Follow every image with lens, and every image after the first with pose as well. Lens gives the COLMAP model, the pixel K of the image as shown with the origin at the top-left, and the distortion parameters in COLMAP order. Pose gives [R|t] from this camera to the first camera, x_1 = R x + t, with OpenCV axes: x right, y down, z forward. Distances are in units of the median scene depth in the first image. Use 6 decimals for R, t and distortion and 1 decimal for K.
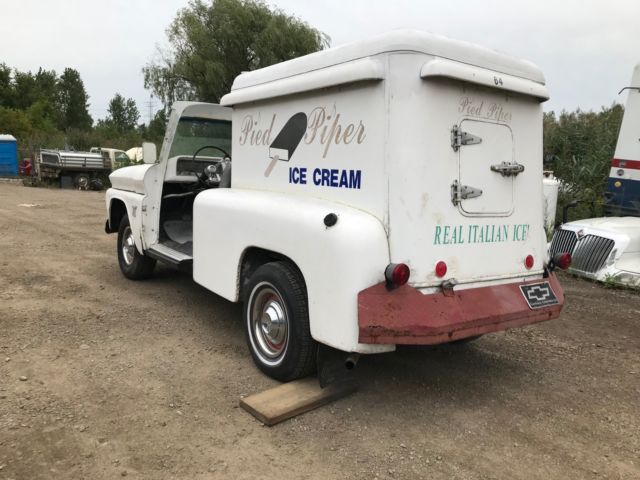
lens RADIAL K [[517.2, 0, 316.8], [0, 517.2, 239.4], [0, 0, 1]] dist [0.057212, -0.074791]
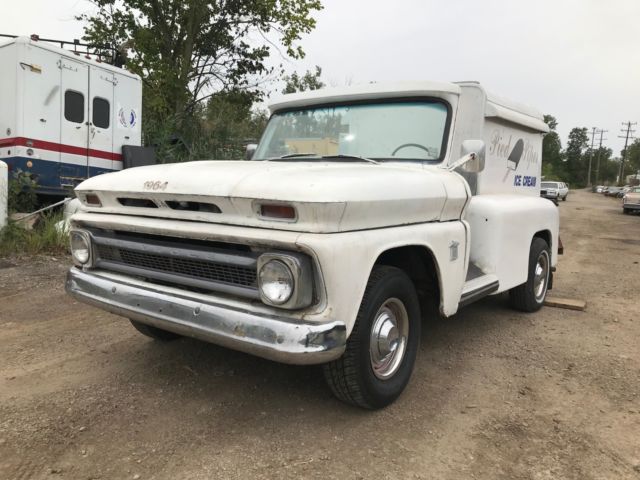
lens RADIAL K [[517.2, 0, 316.8], [0, 517.2, 239.4], [0, 0, 1]] dist [0.057212, -0.074791]
pose [[-0.317351, -0.163148, 0.934169, -1.515615], [0.077771, 0.977294, 0.197100, -0.347190], [-0.945114, 0.135201, -0.297457, 2.350167]]
